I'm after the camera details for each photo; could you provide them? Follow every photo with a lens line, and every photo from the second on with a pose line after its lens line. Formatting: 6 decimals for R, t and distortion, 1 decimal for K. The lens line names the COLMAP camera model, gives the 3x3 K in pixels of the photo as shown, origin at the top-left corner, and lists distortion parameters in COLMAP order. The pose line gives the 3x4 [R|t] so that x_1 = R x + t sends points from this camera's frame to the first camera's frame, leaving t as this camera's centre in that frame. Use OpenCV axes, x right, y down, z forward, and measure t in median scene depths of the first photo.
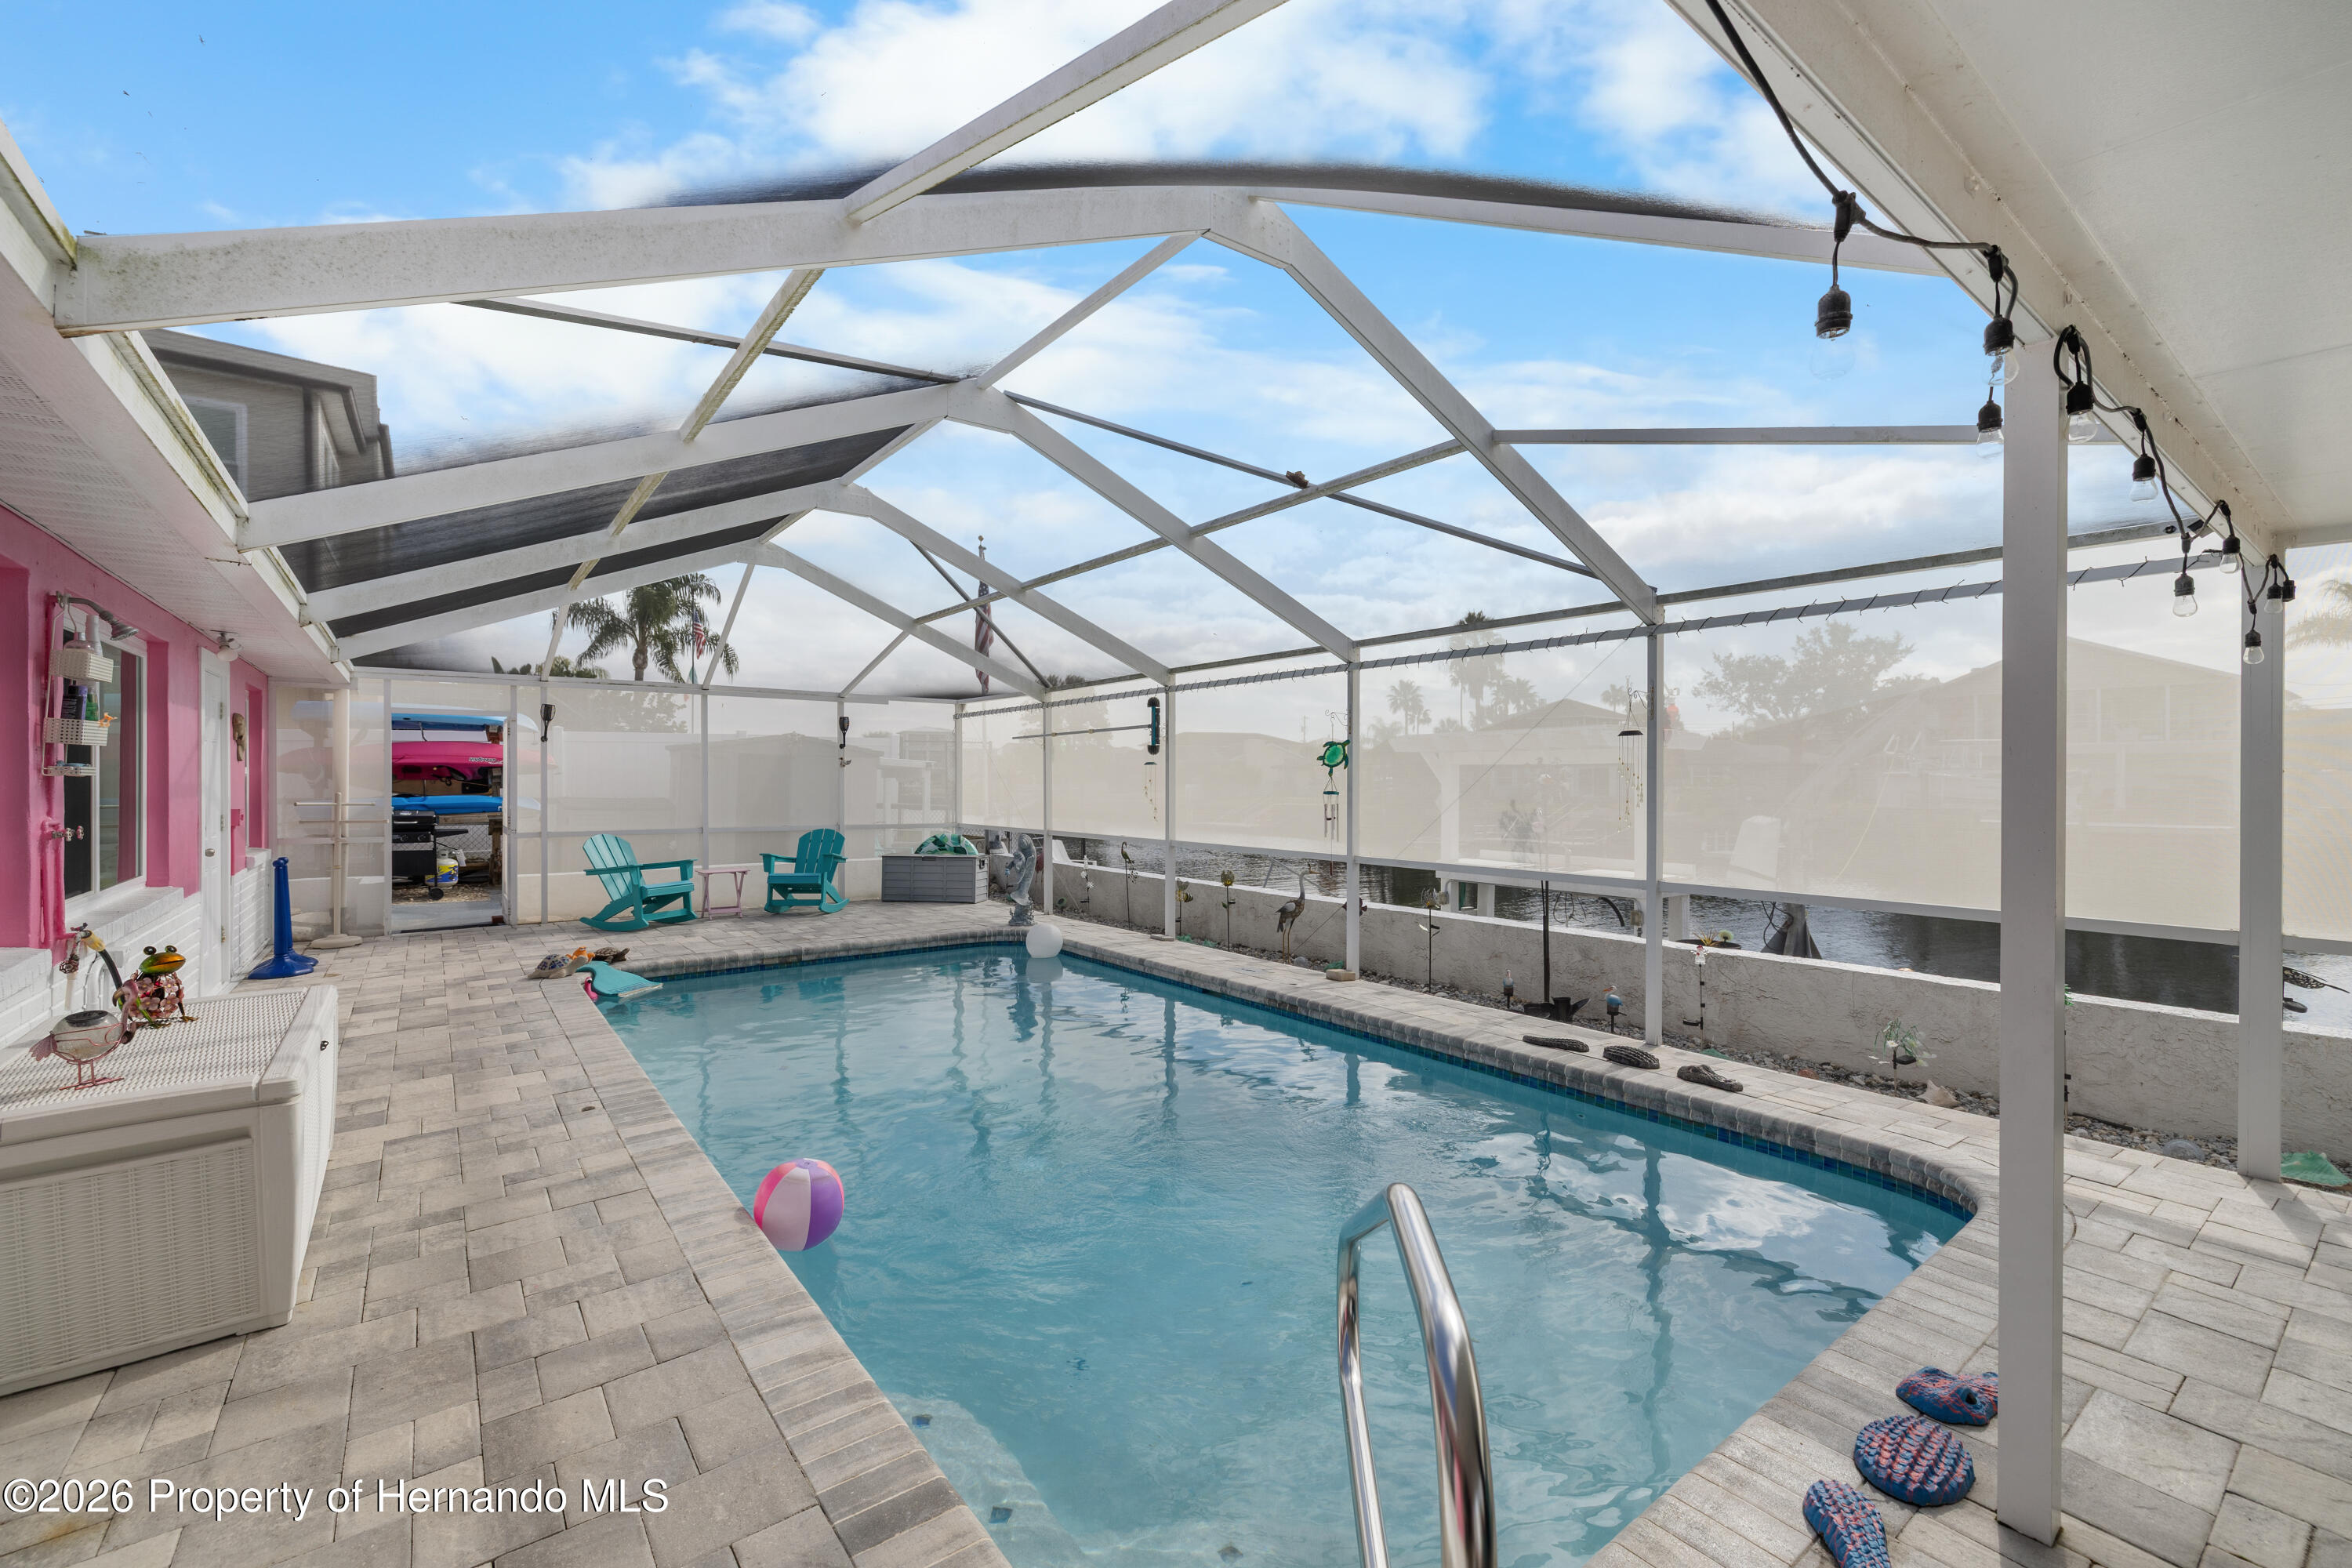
lens RADIAL K [[990.9, 0, 1176.0], [0, 990.9, 784.0], [0, 0, 1]] dist [0.010599, 0.000232]
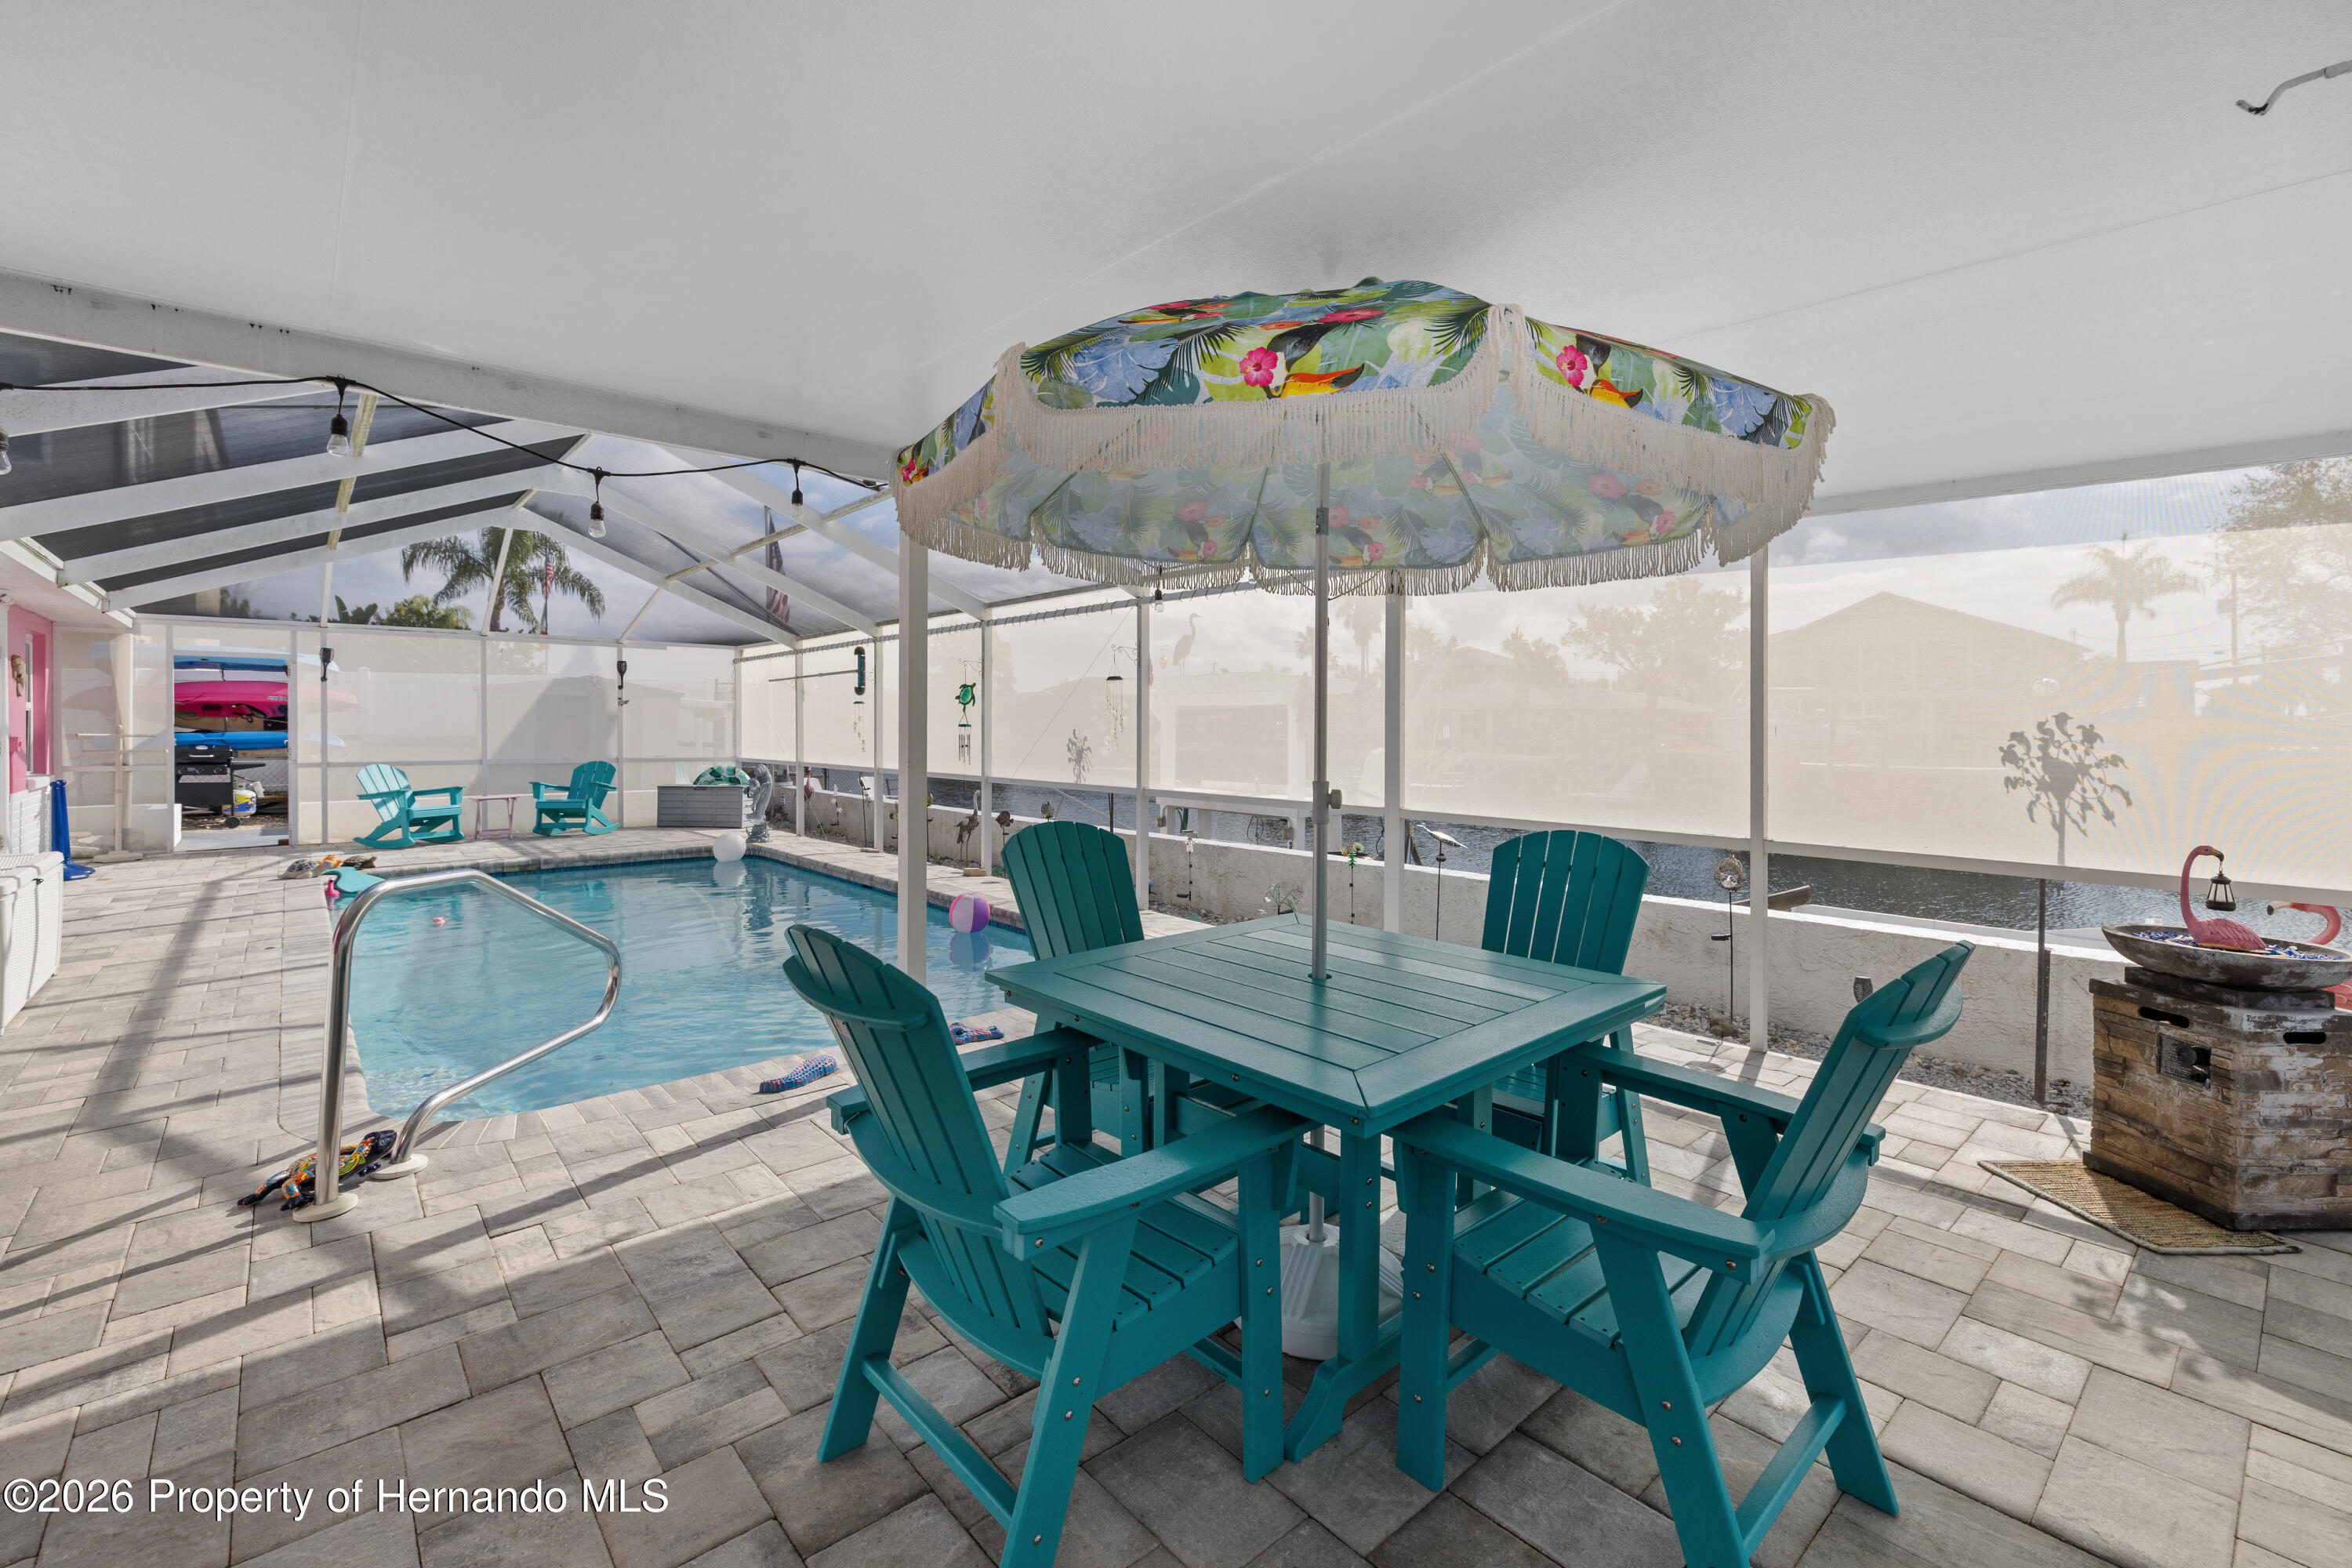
lens RADIAL K [[1008.5, 0, 1166.3], [0, 1008.5, 726.4], [0, 0, 1]] dist [0.009194, -0.000537]
pose [[0.997516, 0.002206, 0.070402, 0.225137], [-0.001983, 0.999993, -0.003242, 0.009718], [-0.070409, 0.003094, 0.997513, -0.200077]]
